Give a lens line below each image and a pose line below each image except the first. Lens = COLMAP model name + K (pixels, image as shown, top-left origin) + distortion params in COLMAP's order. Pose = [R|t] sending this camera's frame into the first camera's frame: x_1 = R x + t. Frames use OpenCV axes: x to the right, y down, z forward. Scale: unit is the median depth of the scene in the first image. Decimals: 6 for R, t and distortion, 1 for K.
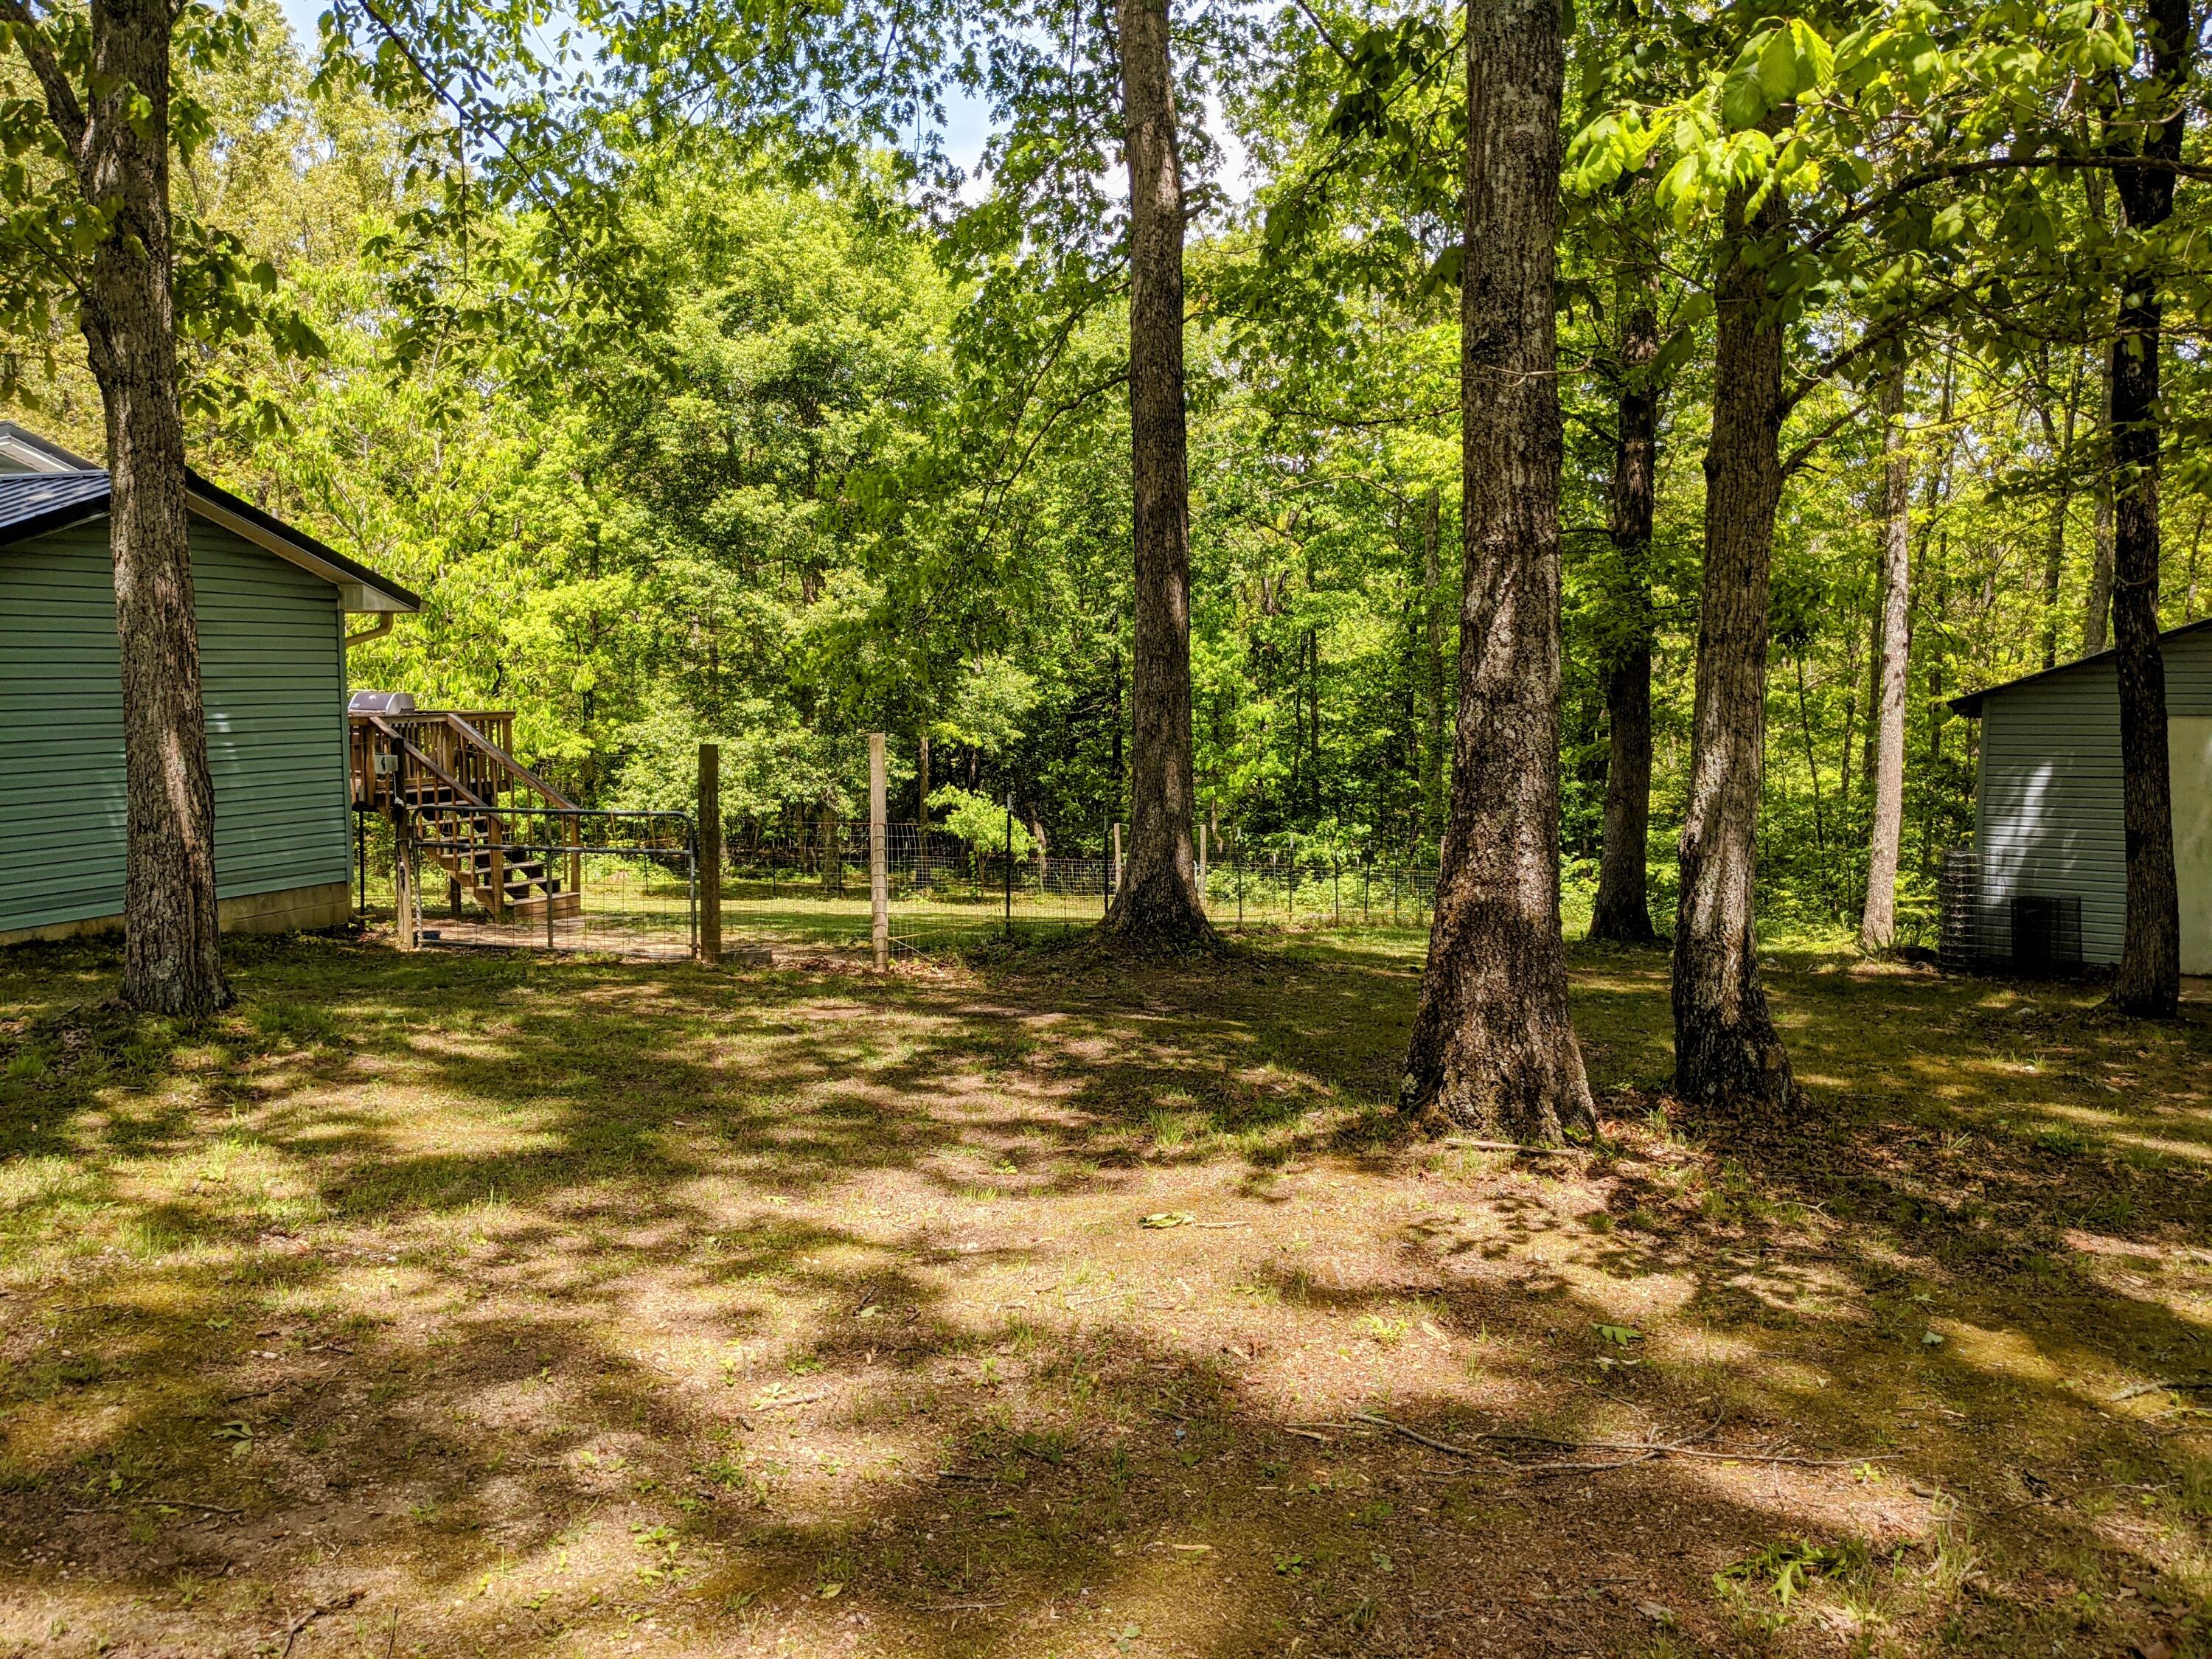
lens RADIAL K [[1742.6, 0, 1104.8], [0, 1742.6, 836.2], [0, 0, 1]] dist [0.047622, 0.000241]
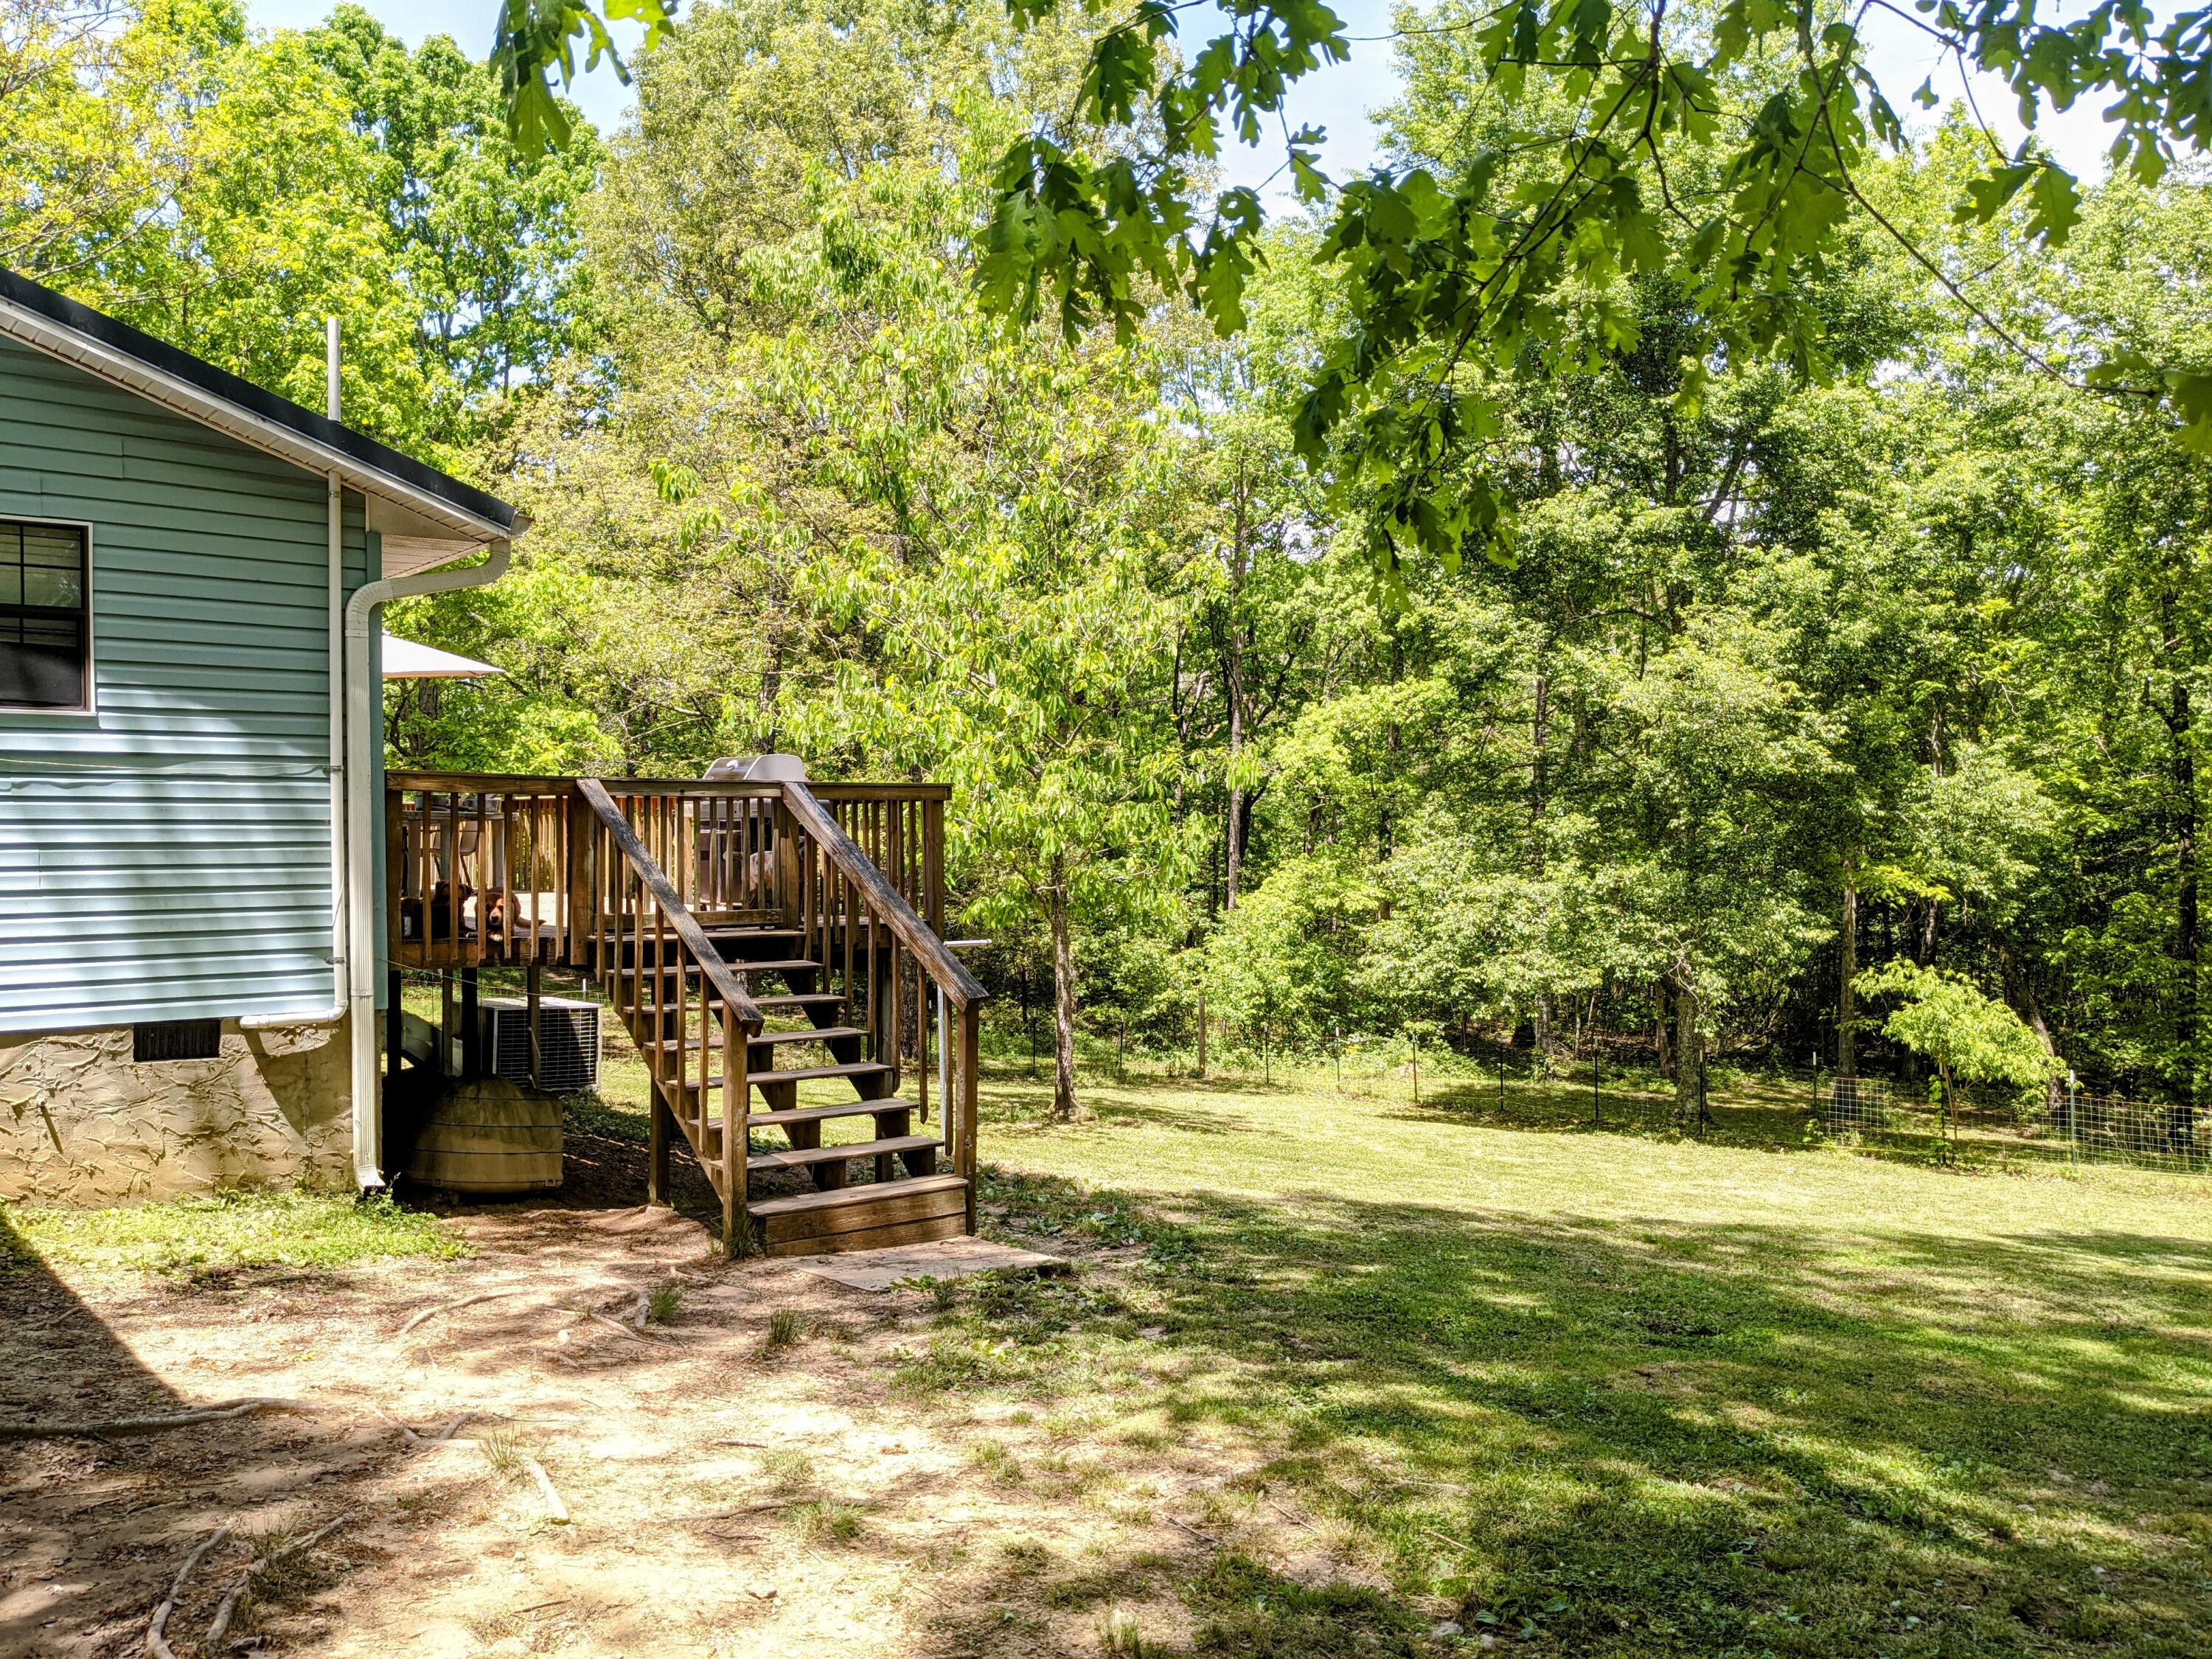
lens RADIAL K [[1742.6, 0, 1102.6], [0, 1742.6, 845.3], [0, 0, 1]] dist [0.047622, 0.000241]
pose [[0.877131, -0.001184, -0.480250, -0.040018], [-0.043843, 0.995624, -0.082529, -0.006587], [0.478246, 0.093444, 0.873241, 0.351247]]
